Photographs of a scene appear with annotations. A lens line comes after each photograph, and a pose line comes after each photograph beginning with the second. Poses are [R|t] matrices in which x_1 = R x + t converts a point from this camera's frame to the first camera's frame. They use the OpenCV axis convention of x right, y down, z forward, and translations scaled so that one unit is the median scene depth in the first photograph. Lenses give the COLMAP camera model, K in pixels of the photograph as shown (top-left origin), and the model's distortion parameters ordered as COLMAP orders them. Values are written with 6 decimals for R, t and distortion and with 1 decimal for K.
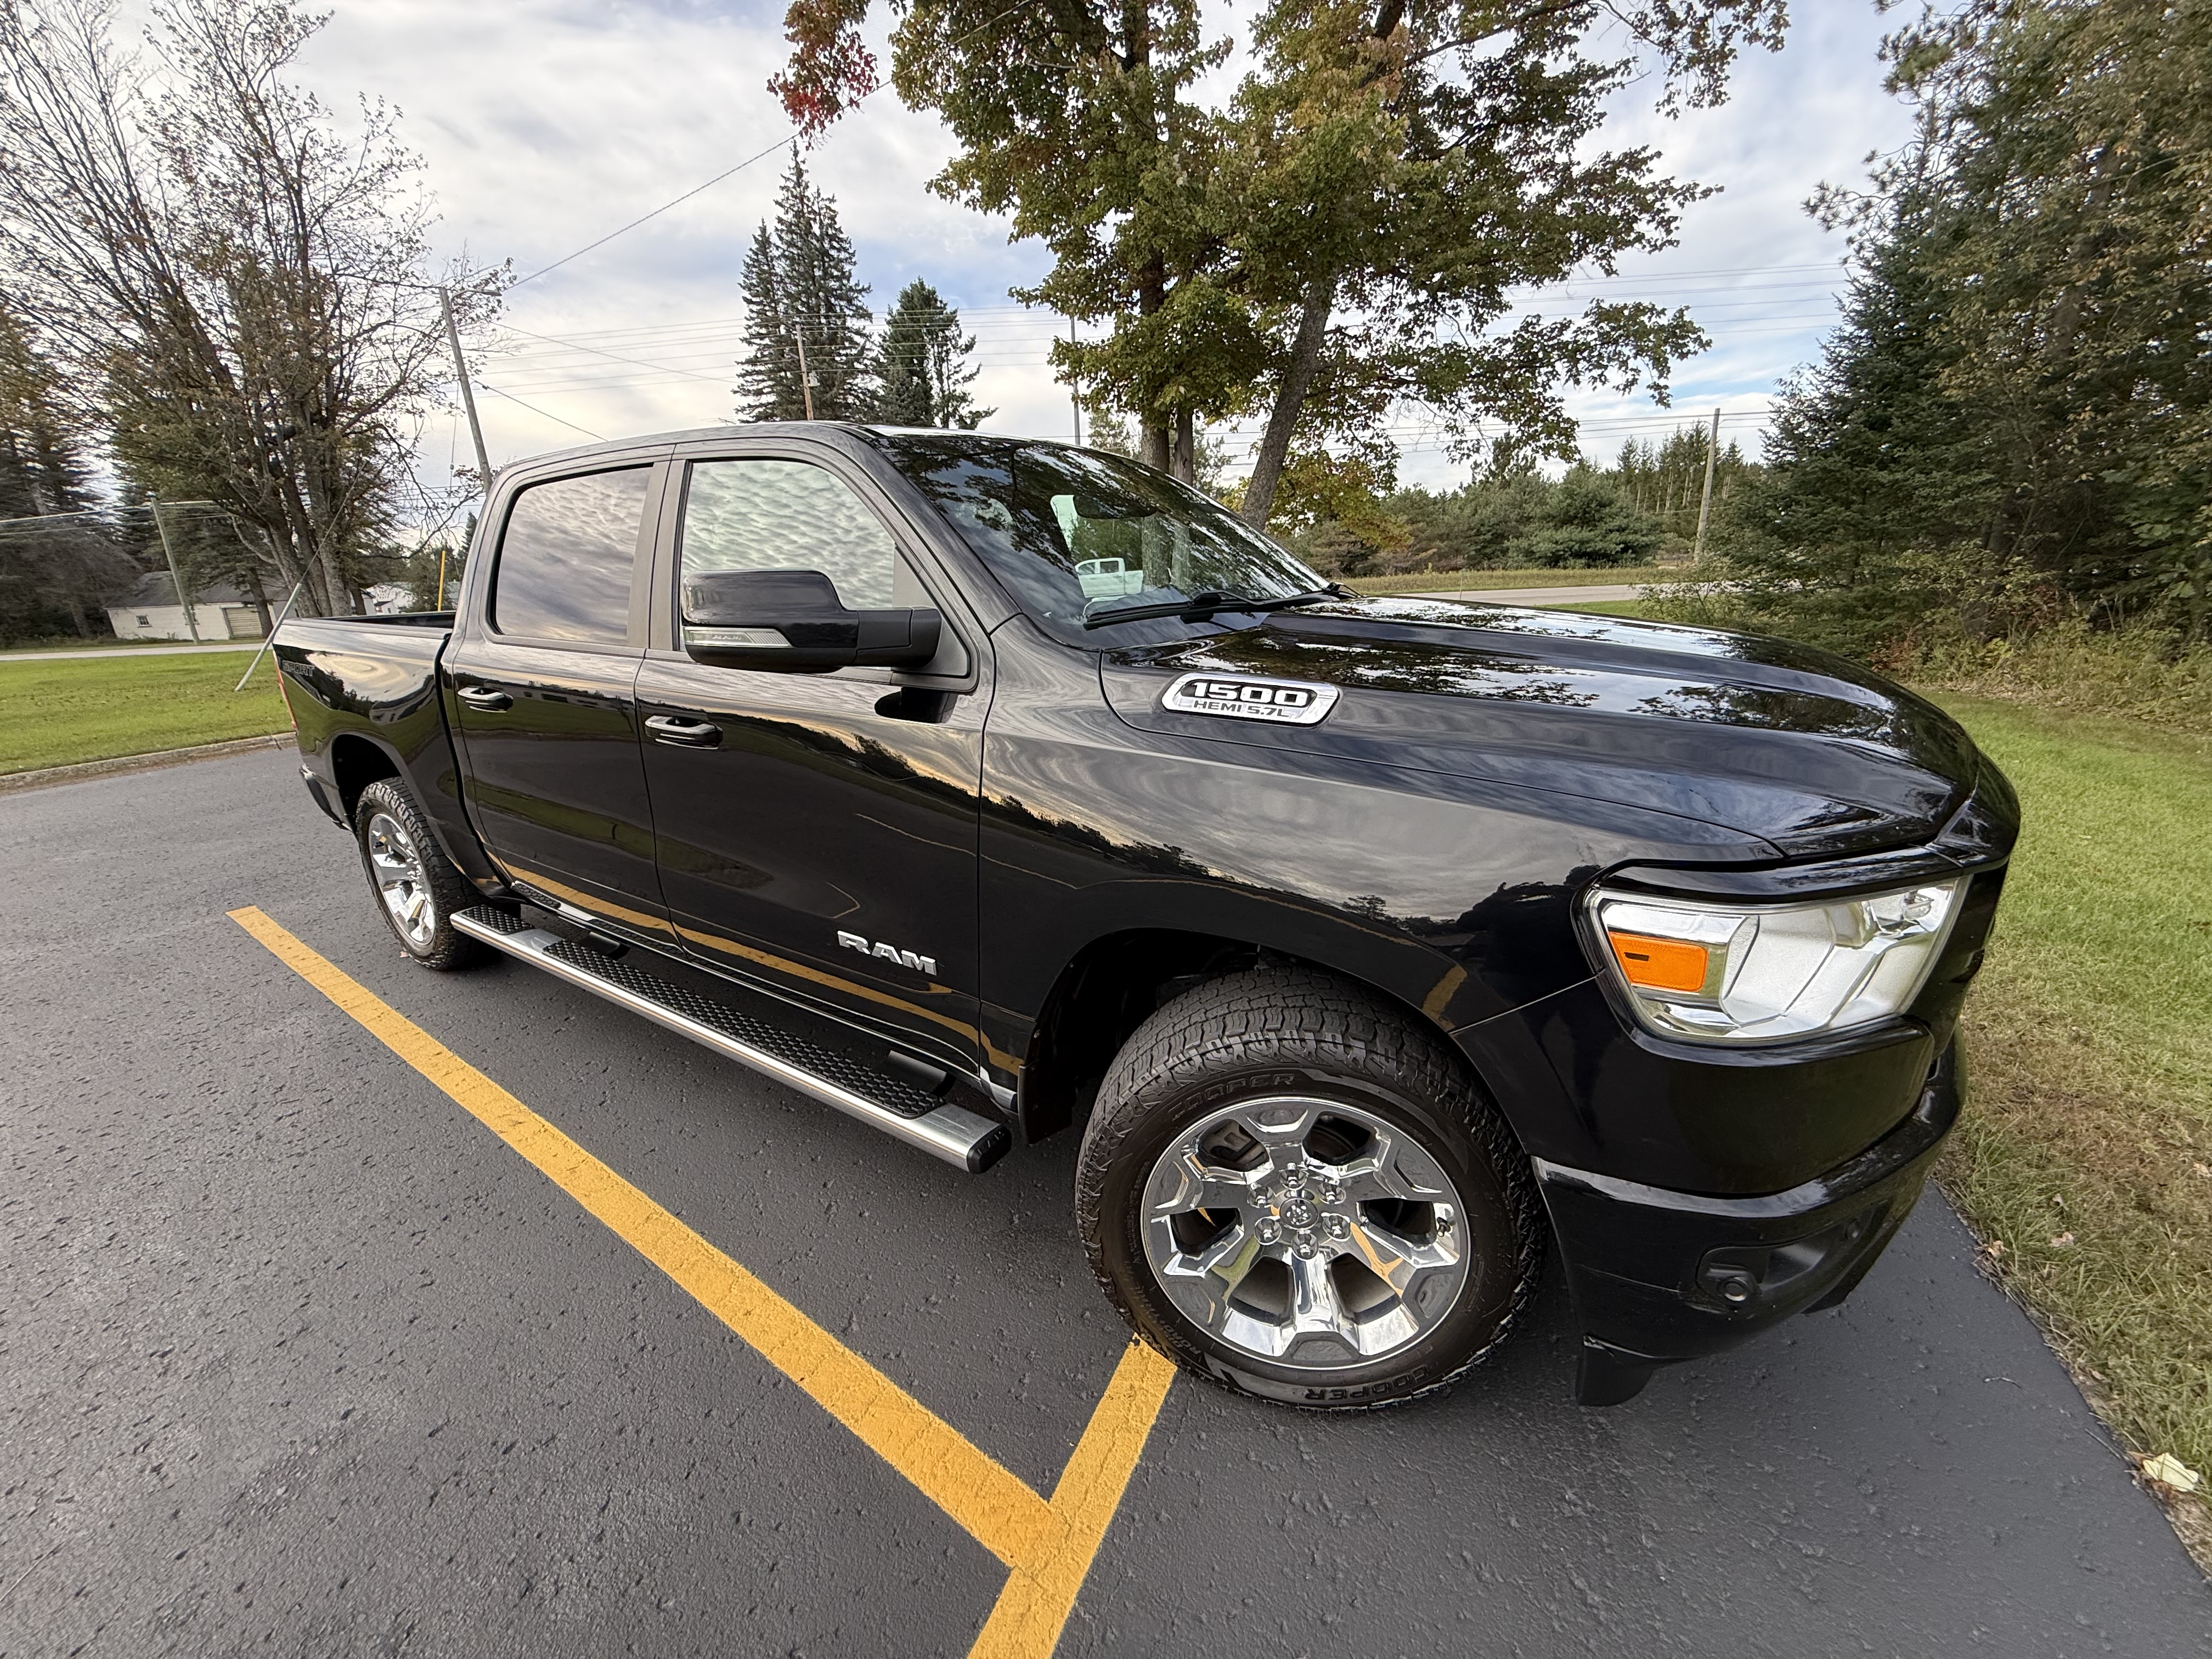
lens RADIAL K [[878.0, 0, 1100.8], [0, 878.0, 831.4], [0, 0, 1]] dist [0.000711, -0.000321]
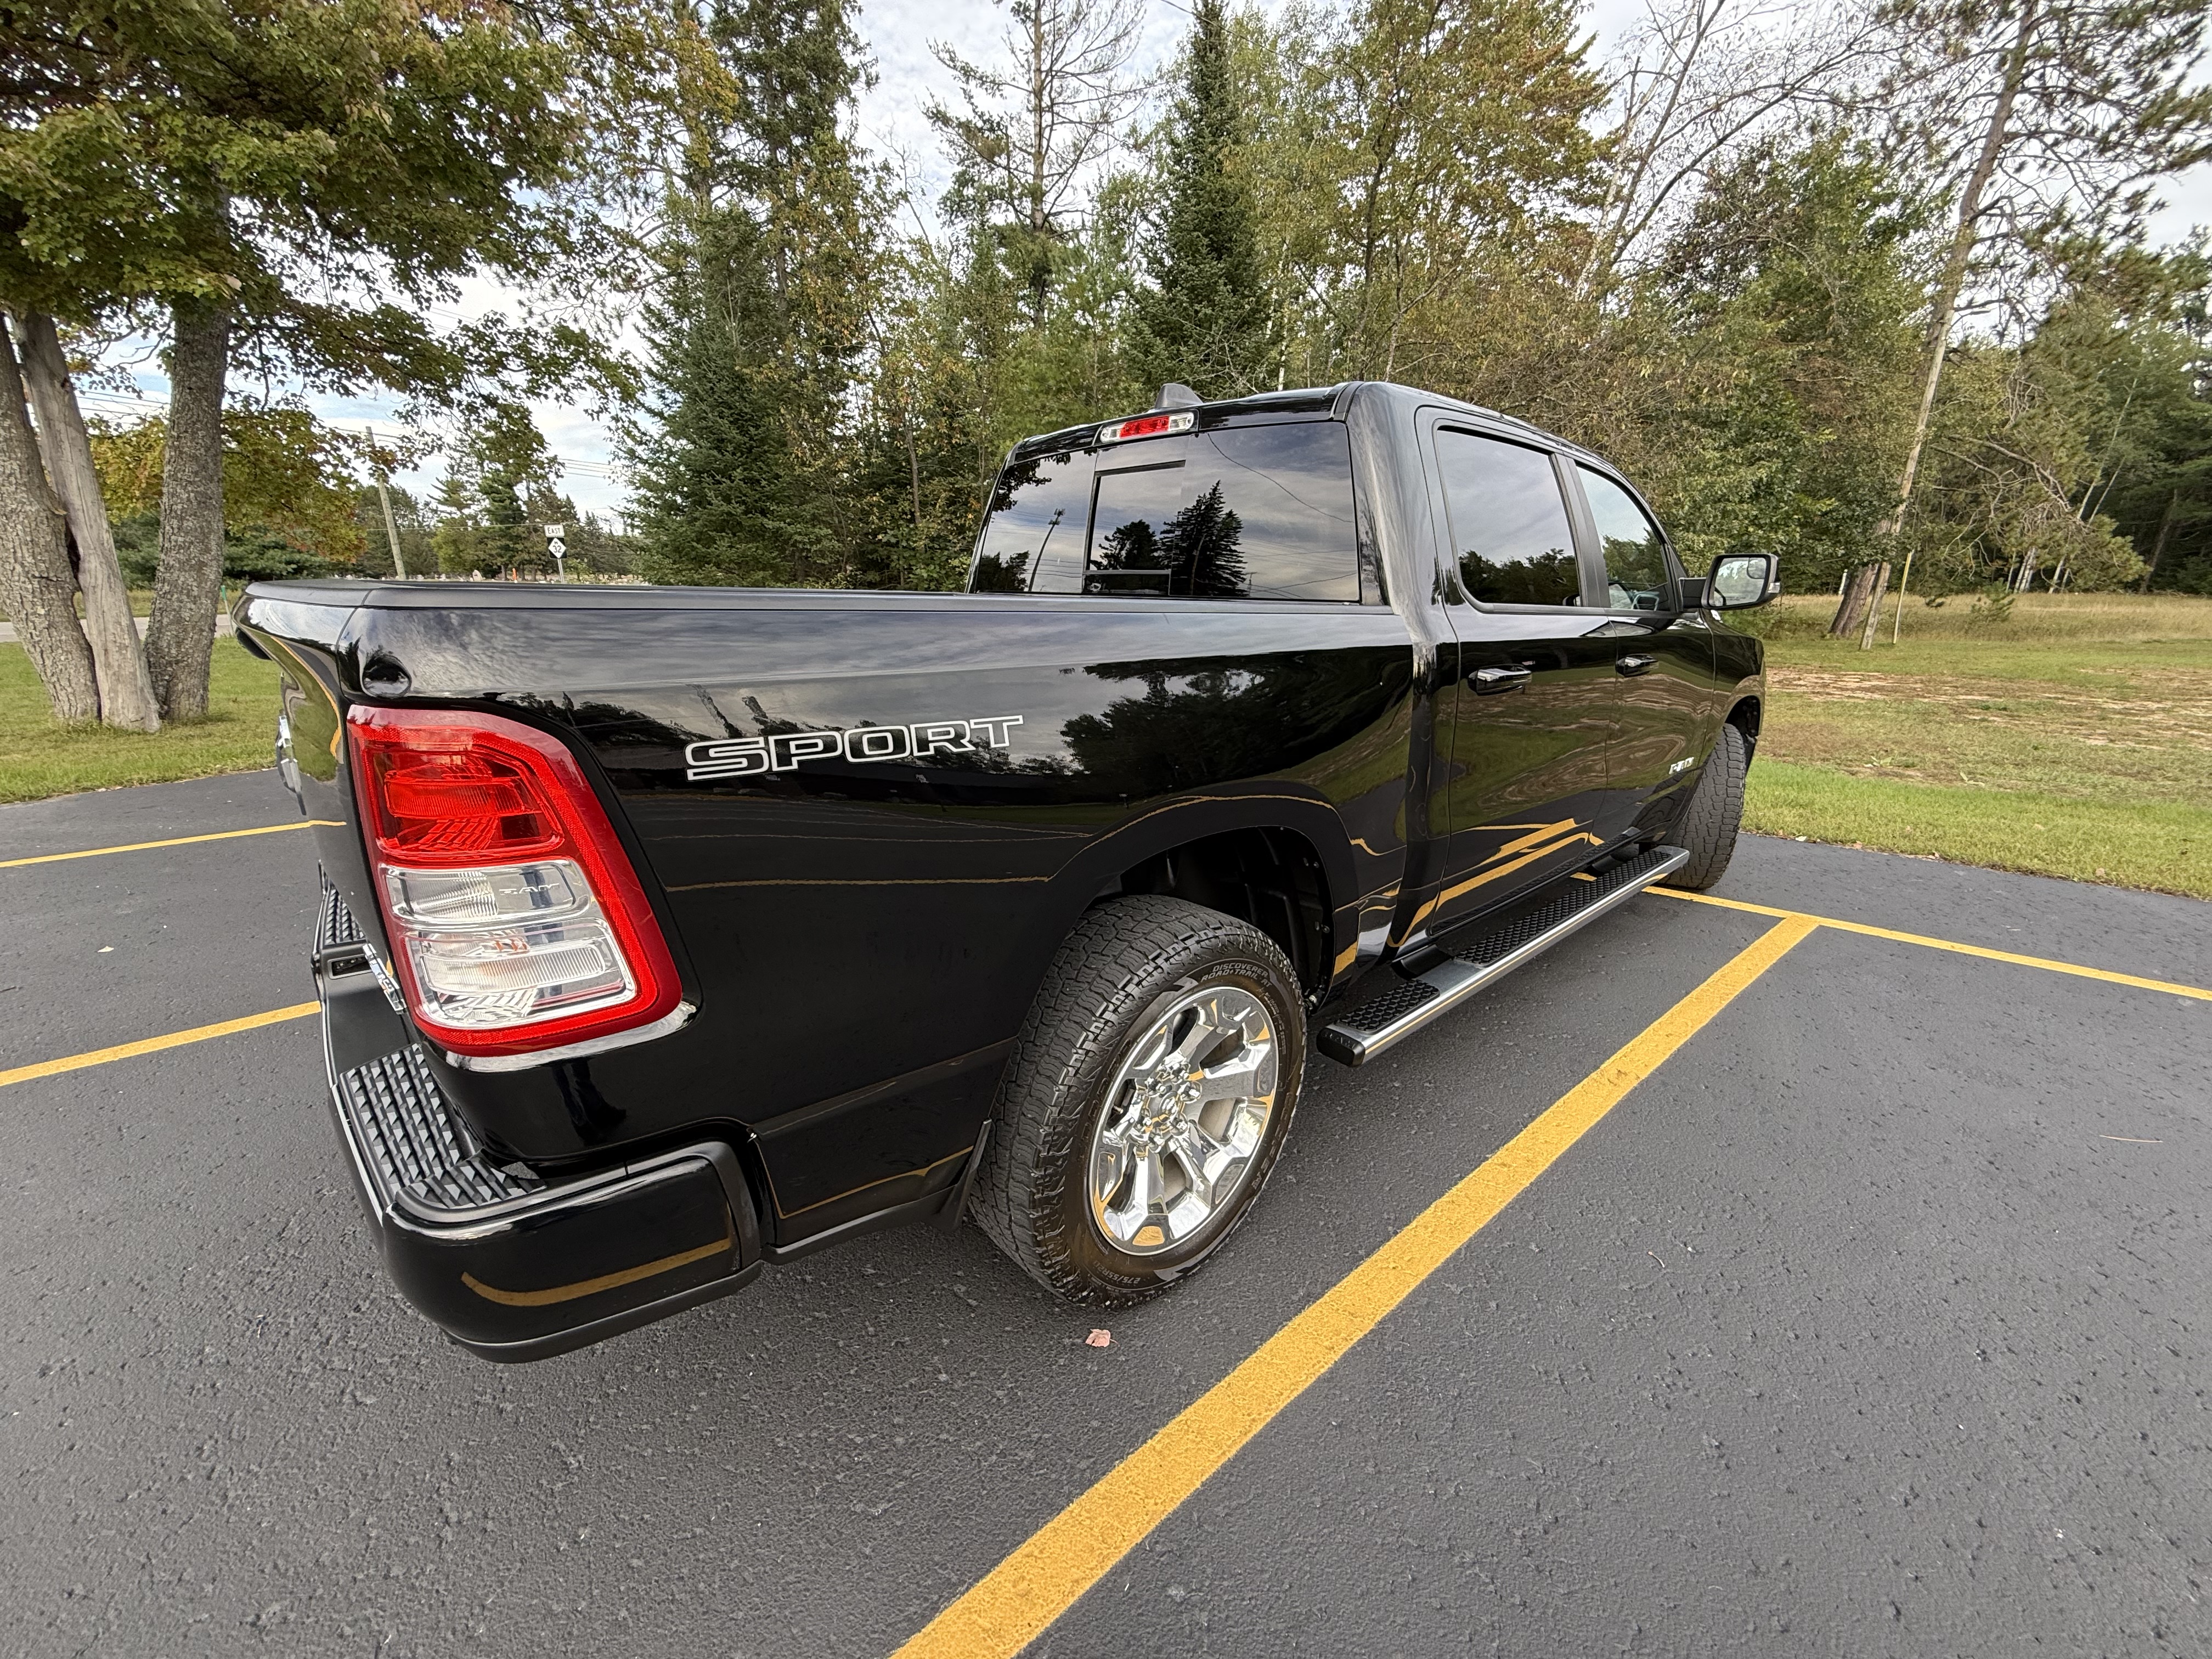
lens RADIAL K [[878.0, 0, 1100.8], [0, 878.0, 831.4], [0, 0, 1]] dist [0.000711, -0.000321]
pose [[0.250690, -0.232416, 0.939754, -0.088813], [0.263047, 0.950582, 0.164924, -0.013416], [-0.931644, 0.205854, 0.299438, 0.061851]]
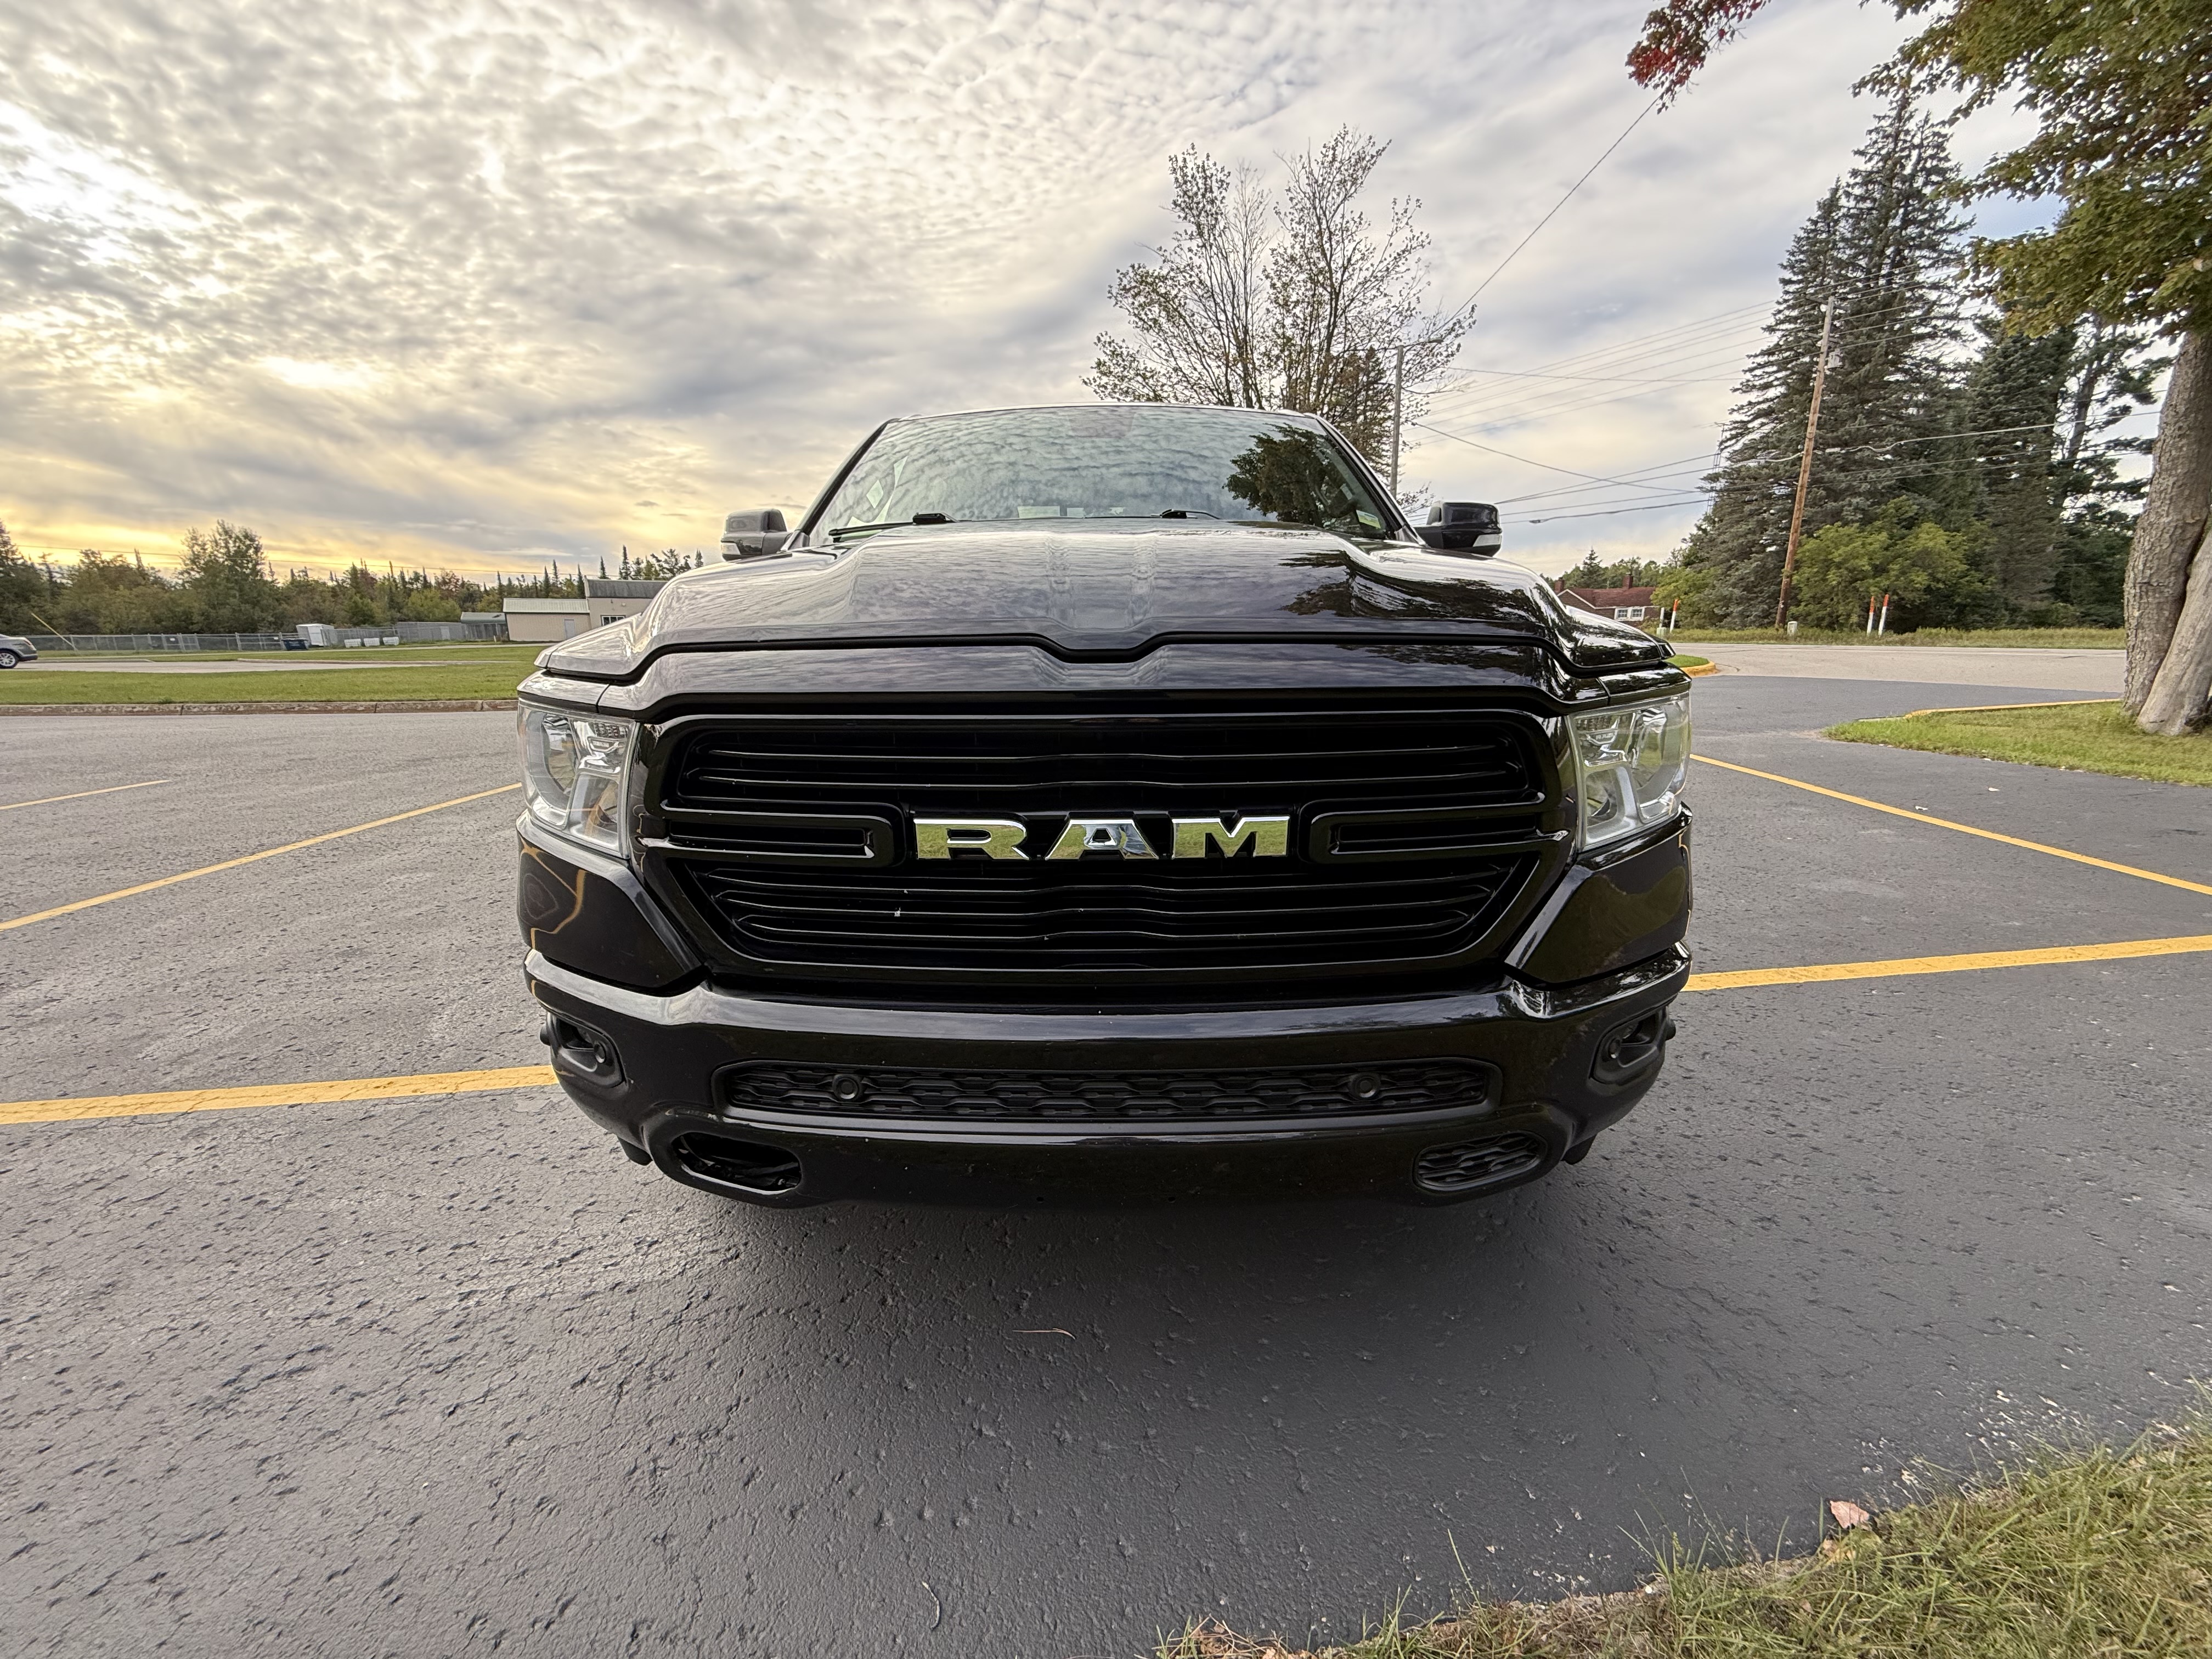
lens RADIAL K [[878.0, 0, 1100.8], [0, 878.0, 831.4], [0, 0, 1]] dist [0.000711, -0.000321]
pose [[0.553780, 0.232267, -0.799613, 0.050541], [-0.249189, 0.962525, 0.107010, -0.002263], [0.794502, 0.139994, 0.590905, 0.021863]]
